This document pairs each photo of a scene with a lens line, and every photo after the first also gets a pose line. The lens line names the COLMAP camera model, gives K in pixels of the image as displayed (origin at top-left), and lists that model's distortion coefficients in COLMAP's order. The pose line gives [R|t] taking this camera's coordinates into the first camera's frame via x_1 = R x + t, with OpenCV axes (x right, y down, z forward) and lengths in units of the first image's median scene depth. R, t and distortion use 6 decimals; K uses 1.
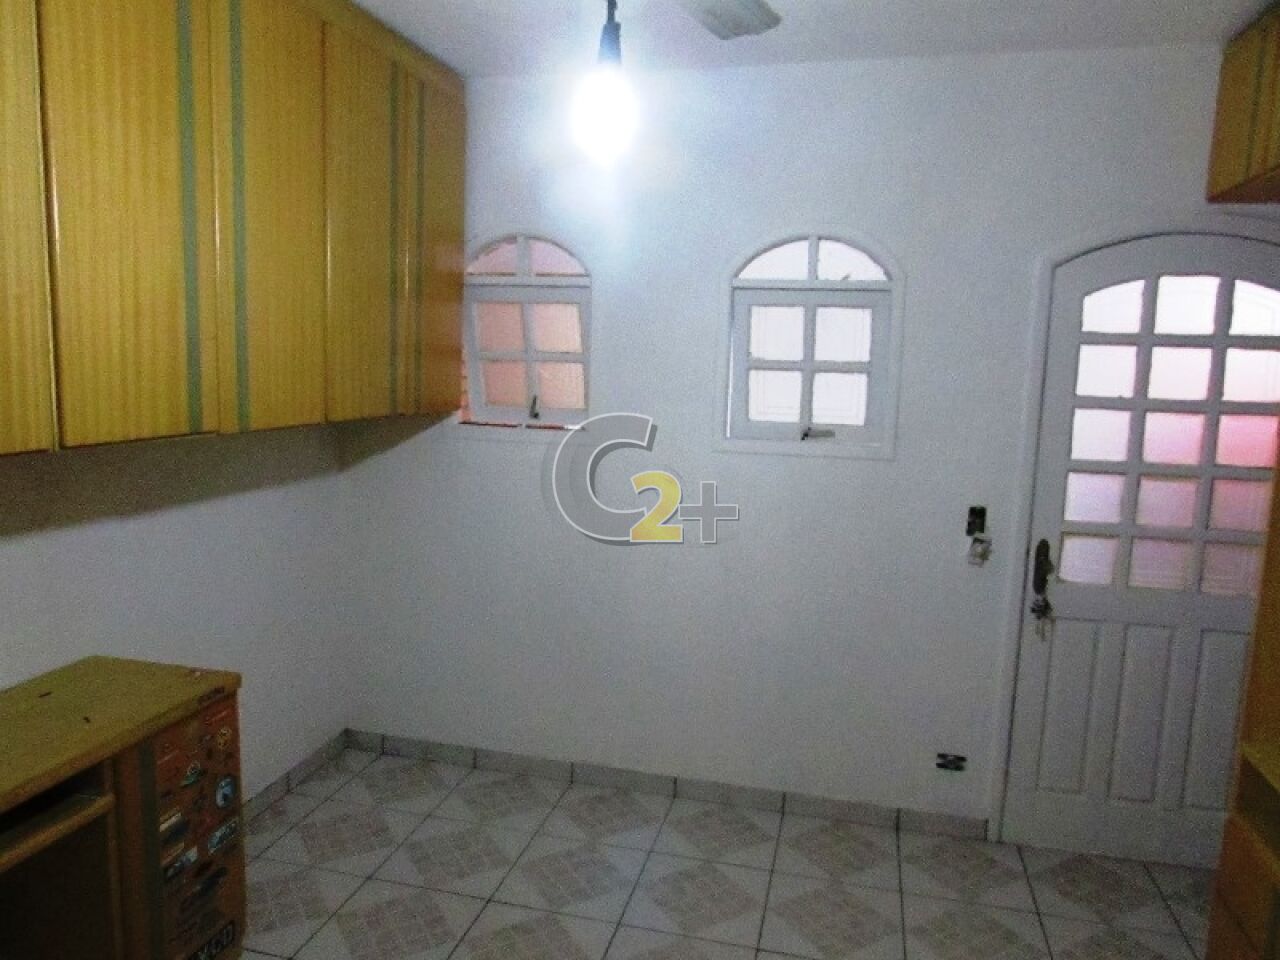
lens RADIAL K [[897.2, 0, 640.0], [0, 897.2, 480.0], [0, 0, 1]] dist [-0.035744, 0.003274]
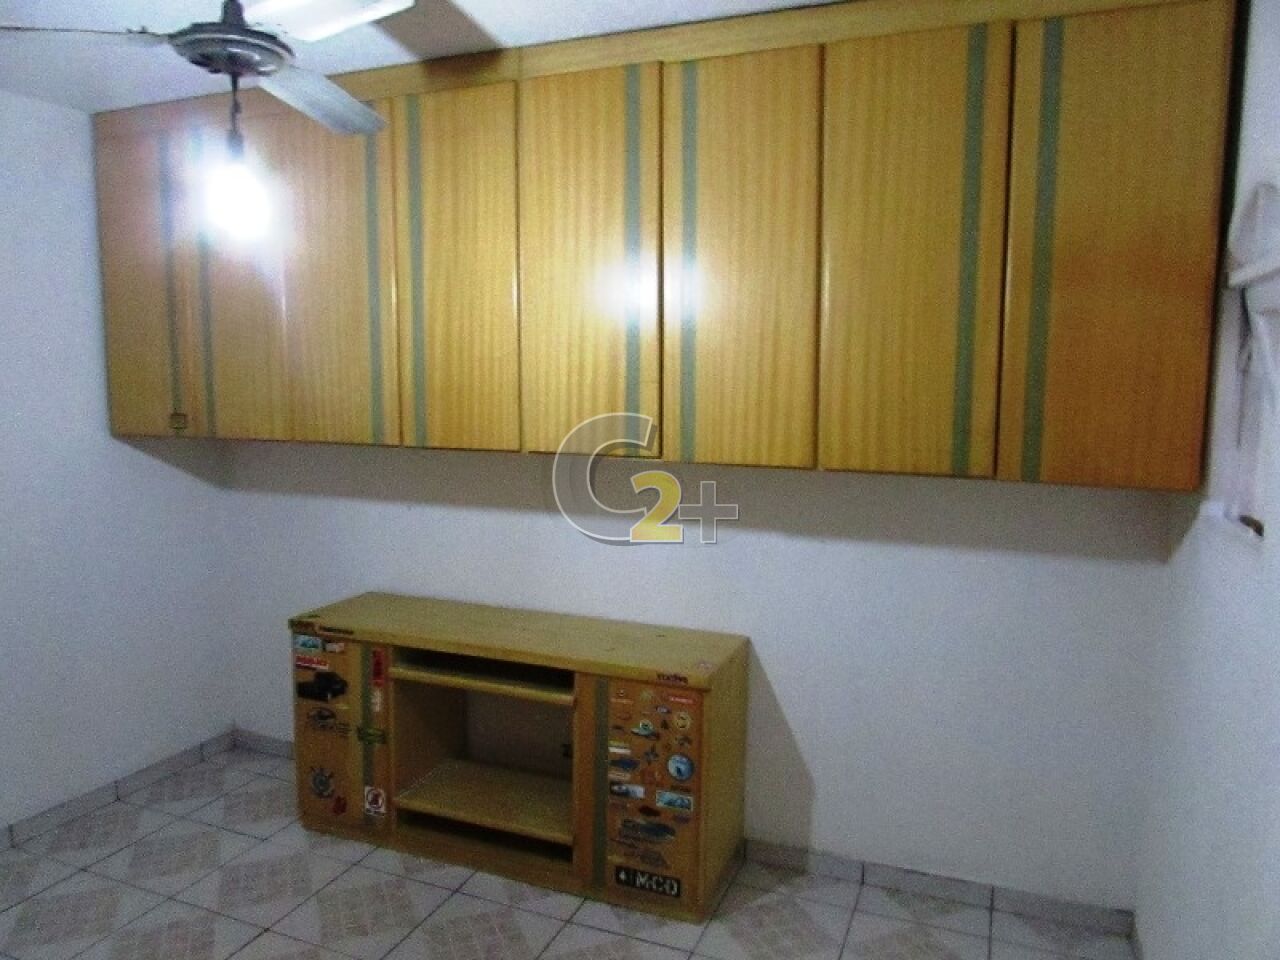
lens RADIAL K [[897.2, 0, 640.0], [0, 897.2, 480.0], [0, 0, 1]] dist [-0.035744, 0.003274]
pose [[-0.152358, 0.077362, -0.985293, 0.719442], [-0.146061, 0.984222, 0.099864, -0.139987], [0.977473, 0.159128, -0.138654, 1.126022]]
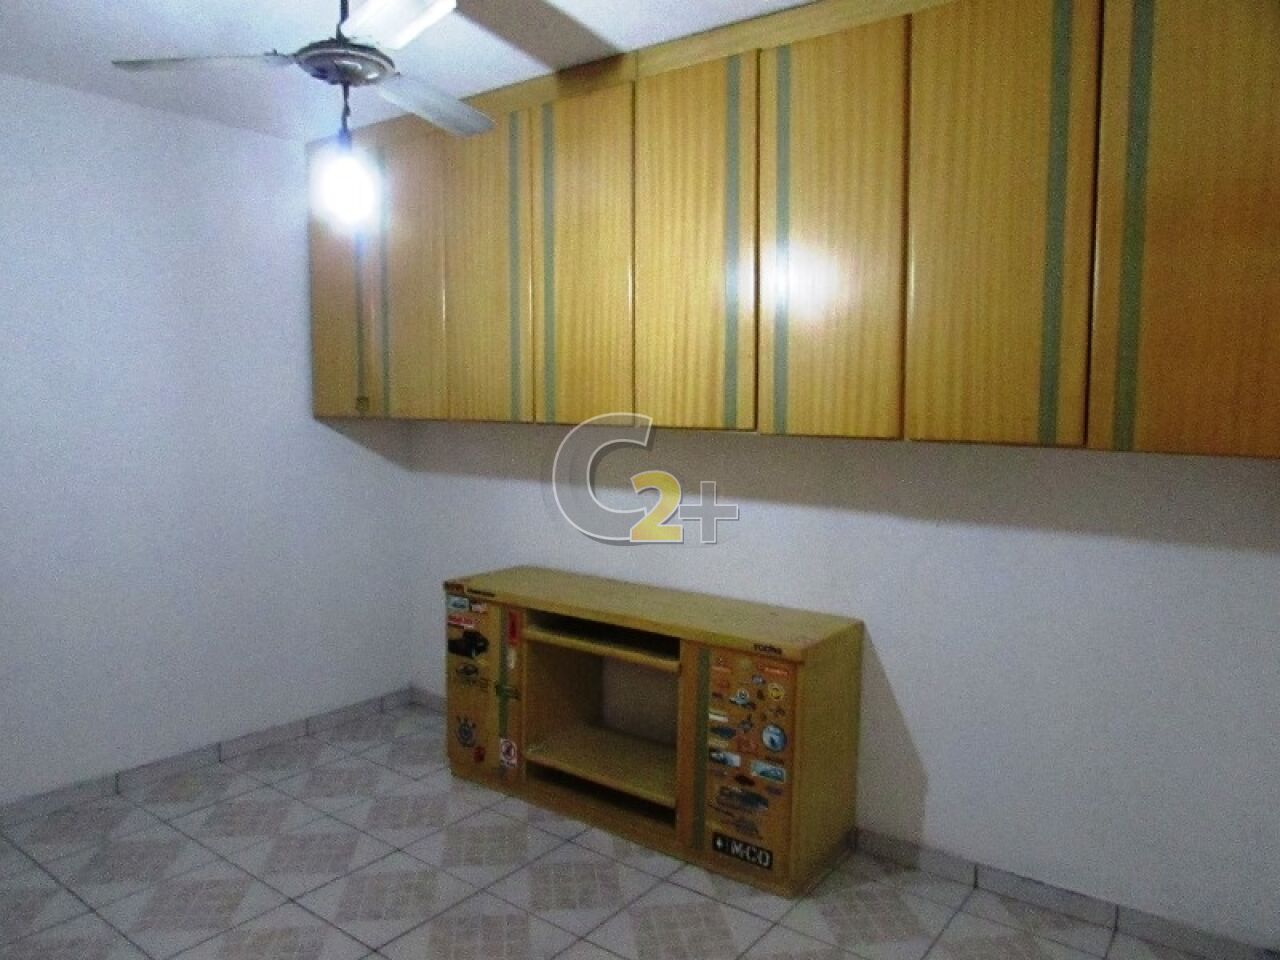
lens RADIAL K [[901.8, 0, 645.2], [0, 901.8, 482.7], [0, 0, 1]] dist [-0.027953, 0.000574]
pose [[-0.401229, 0.043235, -0.914957, 0.734259], [-0.146374, 0.983023, 0.110640, -0.097943], [0.904207, 0.178318, -0.388089, 1.338918]]
